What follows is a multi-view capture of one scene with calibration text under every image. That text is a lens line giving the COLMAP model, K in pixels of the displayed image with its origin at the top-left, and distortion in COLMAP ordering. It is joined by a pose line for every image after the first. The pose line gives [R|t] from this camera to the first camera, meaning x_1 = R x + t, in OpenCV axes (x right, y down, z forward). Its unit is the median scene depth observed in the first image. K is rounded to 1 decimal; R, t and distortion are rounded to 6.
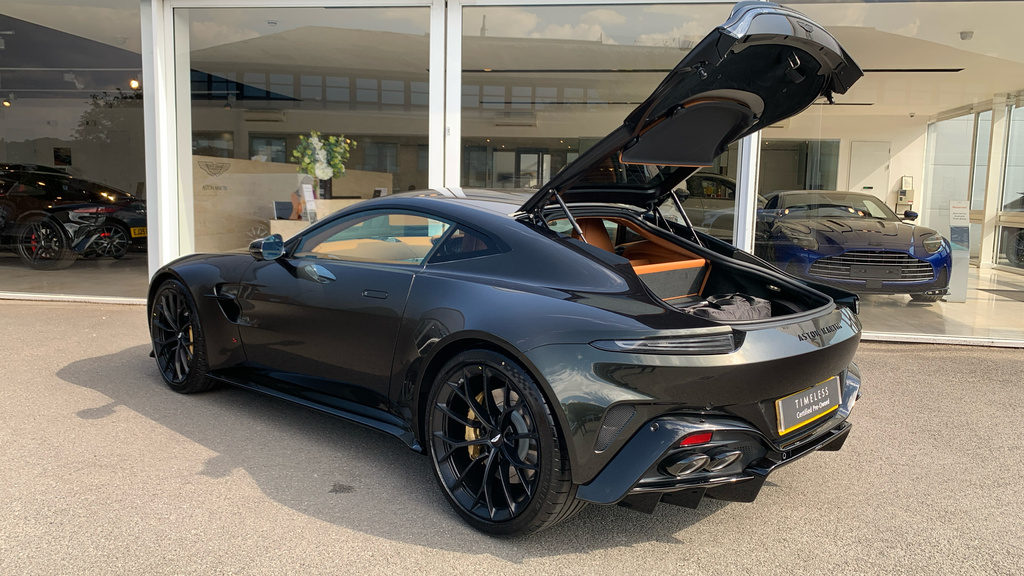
lens RADIAL K [[792.8, 0, 504.2], [0, 792.8, 288.1], [0, 0, 1]] dist [0.015908, -0.021992]
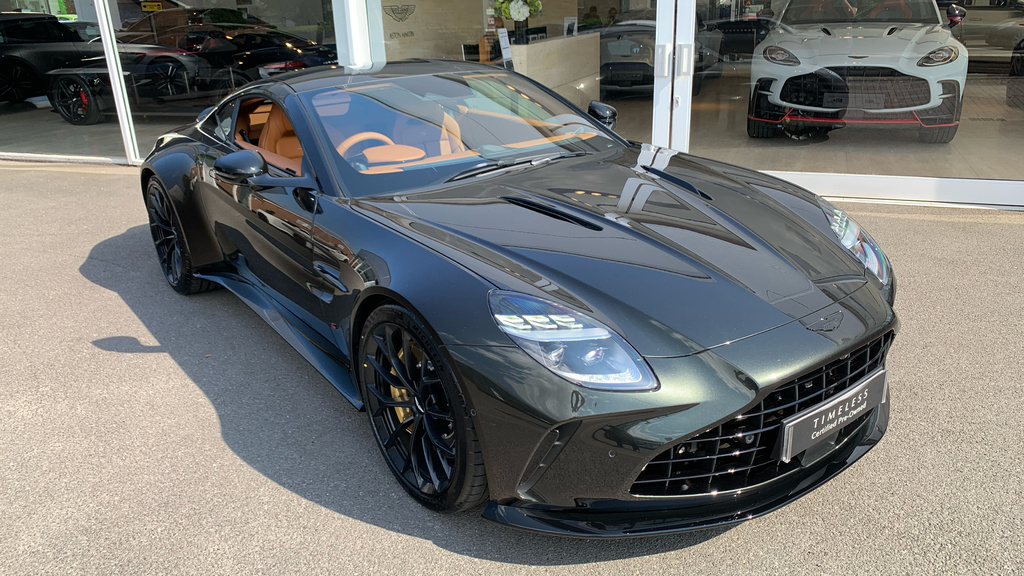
lens RADIAL K [[792.8, 0, 502.5], [0, 792.8, 308.8], [0, 0, 1]] dist [0.015908, -0.021992]
pose [[0.977517, 0.022044, -0.209699, -0.154316], [0.030157, 0.969680, 0.242510, -0.117897], [0.208687, -0.243382, 0.947214, 0.238521]]
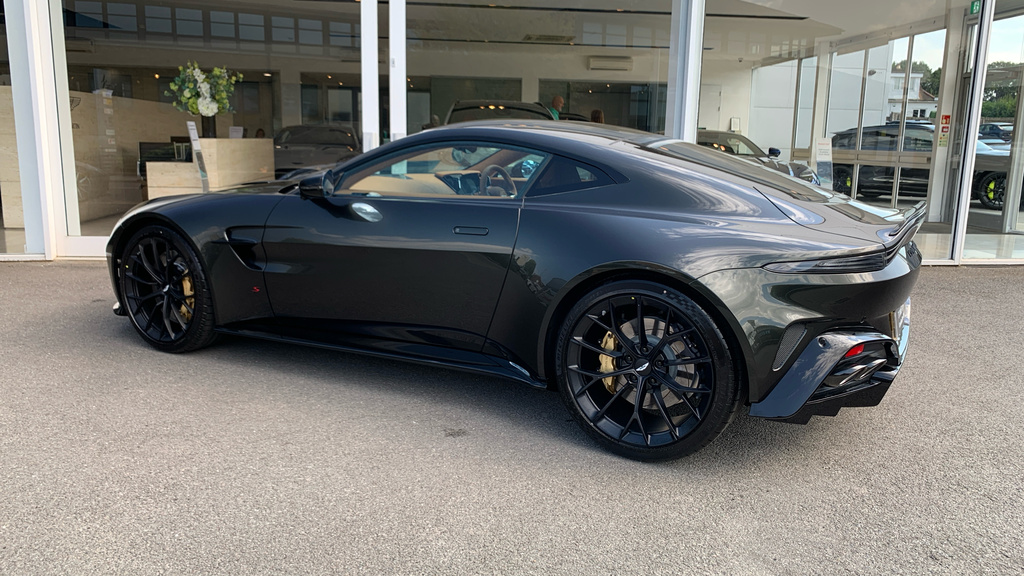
lens RADIAL K [[792.8, 0, 519.2], [0, 792.8, 292.7], [0, 0, 1]] dist [0.015908, -0.021992]
pose [[0.966758, -0.051104, 0.250534, -0.346715], [0.031905, 0.996276, 0.080106, 0.007647], [-0.253695, -0.069450, 0.964788, 0.059720]]
